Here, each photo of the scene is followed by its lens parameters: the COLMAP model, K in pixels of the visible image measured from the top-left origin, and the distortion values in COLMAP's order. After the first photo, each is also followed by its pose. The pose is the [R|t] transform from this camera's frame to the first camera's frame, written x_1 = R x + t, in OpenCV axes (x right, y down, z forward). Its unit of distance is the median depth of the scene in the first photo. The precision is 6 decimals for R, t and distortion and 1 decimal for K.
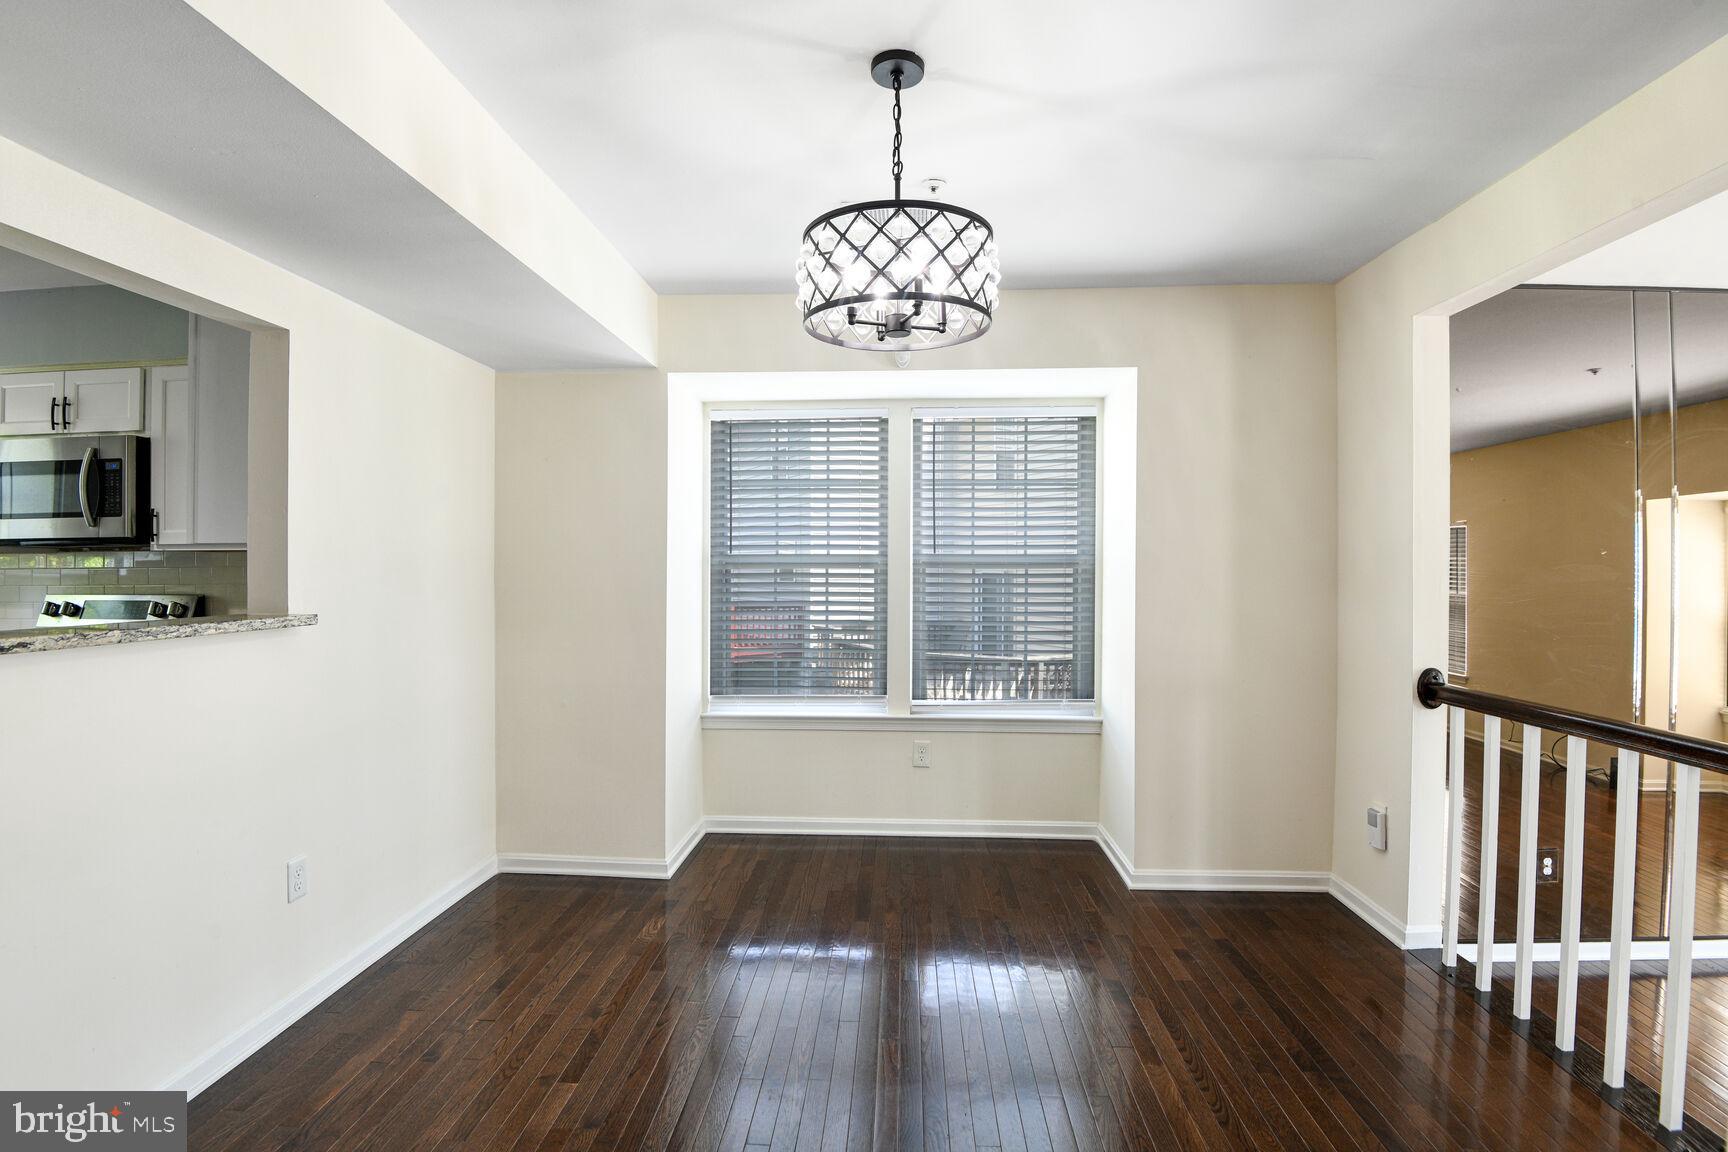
lens RADIAL K [[829.2, 0, 867.6], [0, 829.2, 568.1], [0, 0, 1]] dist [-0.013629, -0.017865]
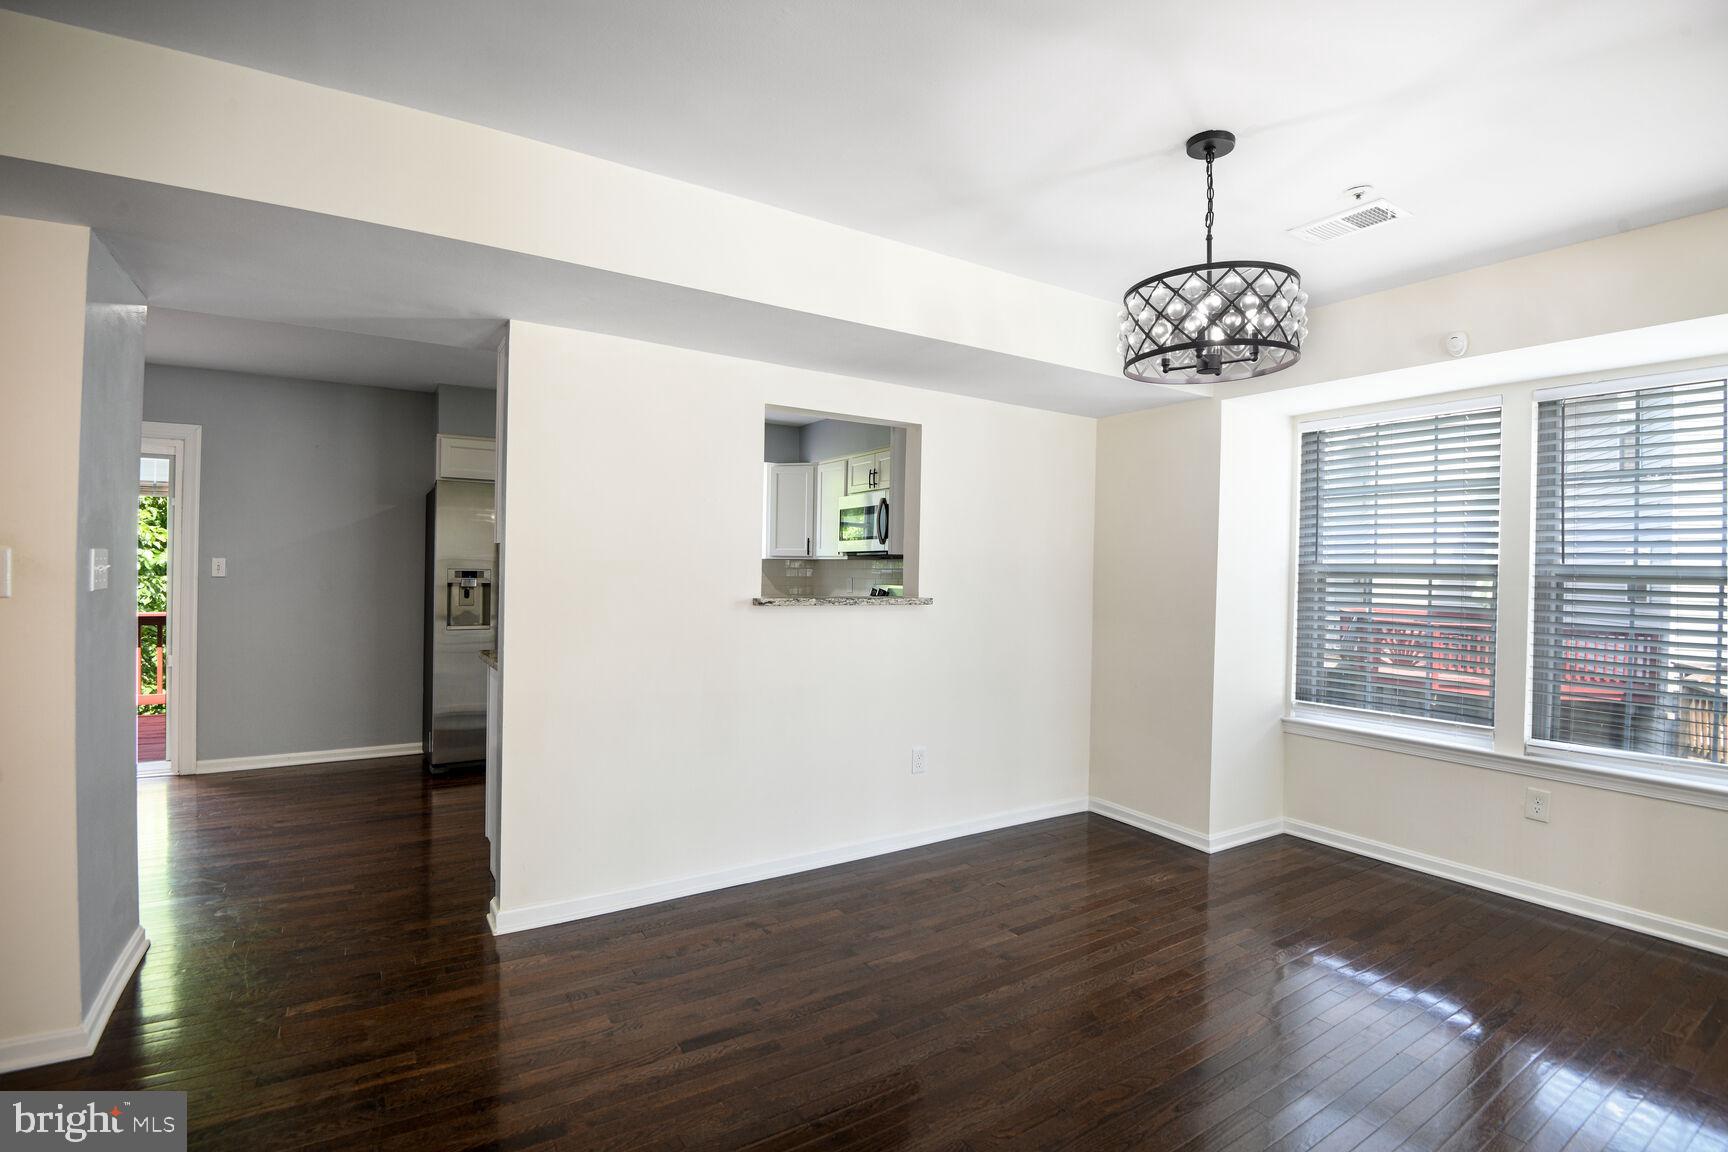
lens RADIAL K [[829.2, 0, 867.6], [0, 829.2, 568.1], [0, 0, 1]] dist [-0.013629, -0.017865]
pose [[0.575088, 0.010330, -0.818027, 0.360716], [-0.019619, 0.999807, -0.001167, 0.000985], [0.817857, 0.016720, 0.575179, -0.023124]]
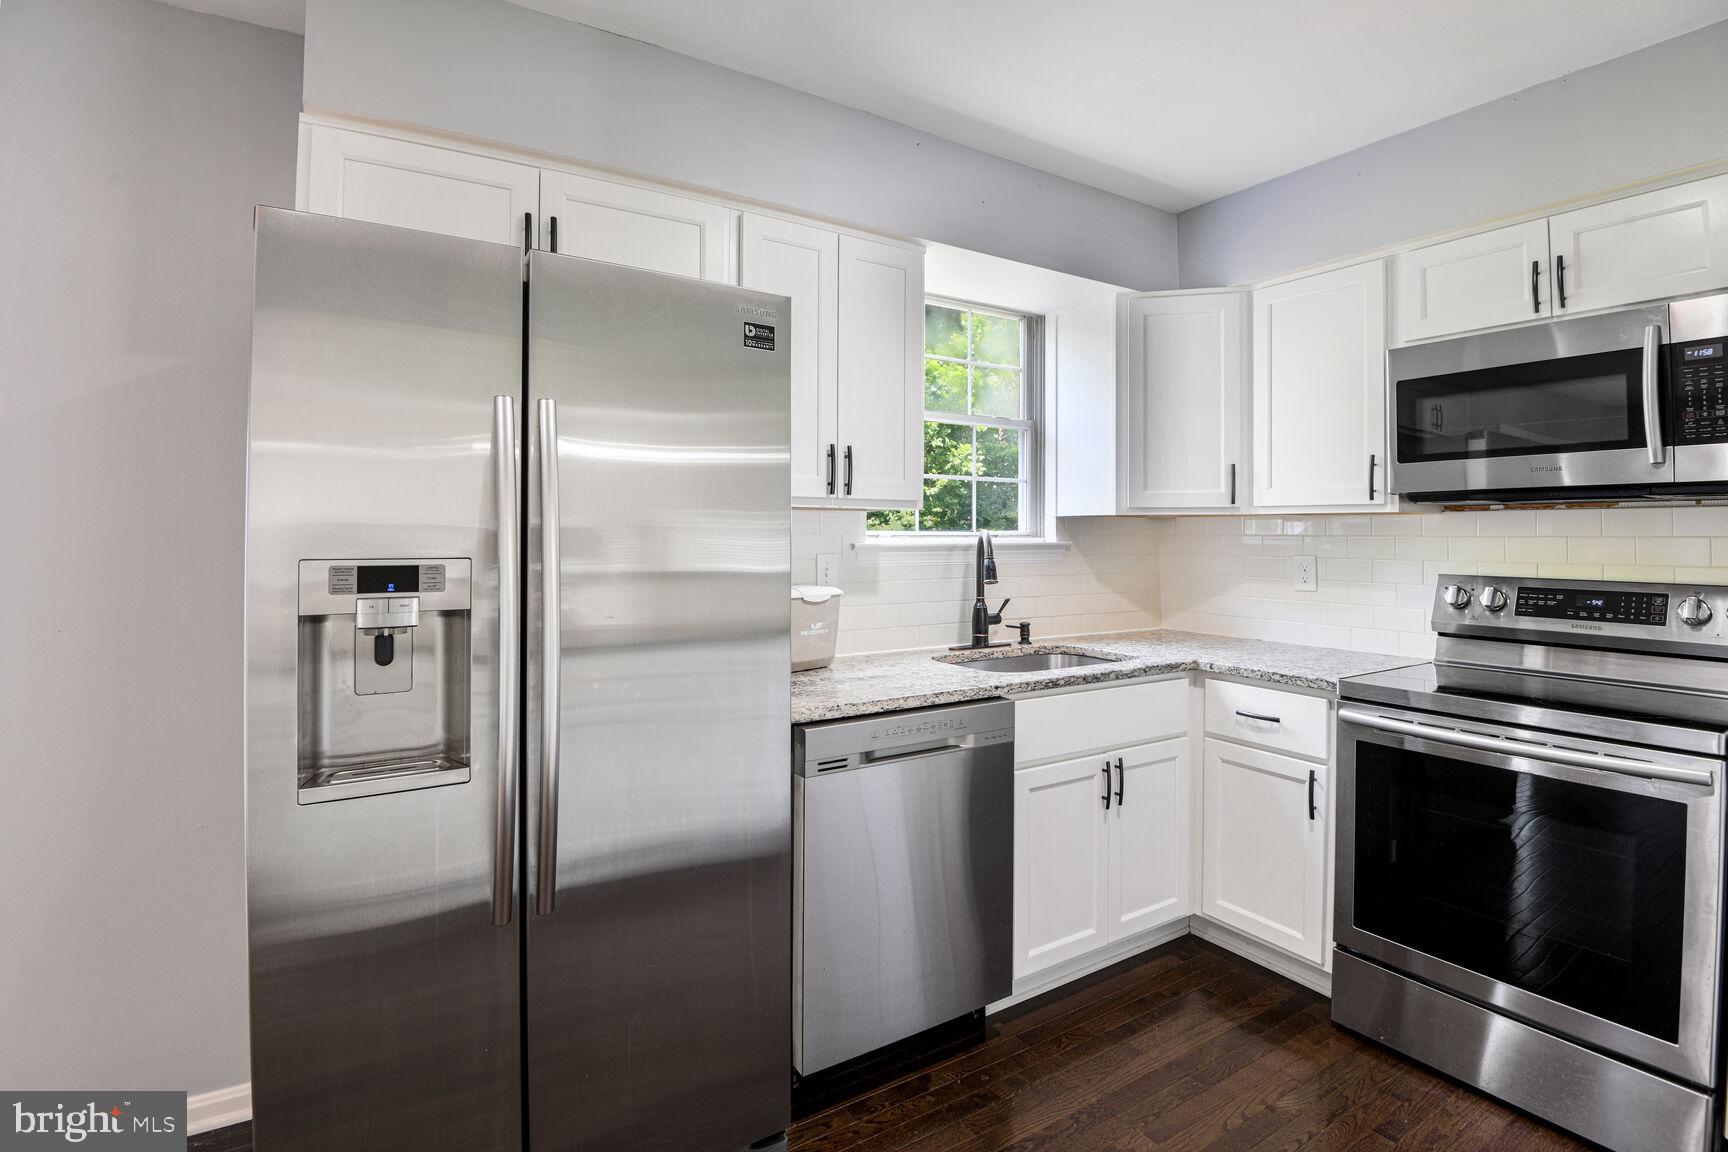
lens RADIAL K [[808.4, 0, 855.4], [0, 808.4, 534.6], [0, 0, 1]] dist [0.002577, -0.056226]
pose [[0.560592, 0.000785, -0.828092, -0.618742], [-0.004209, 0.999989, -0.001901, 0.003274], [0.828081, 0.004551, 0.560589, 0.172997]]
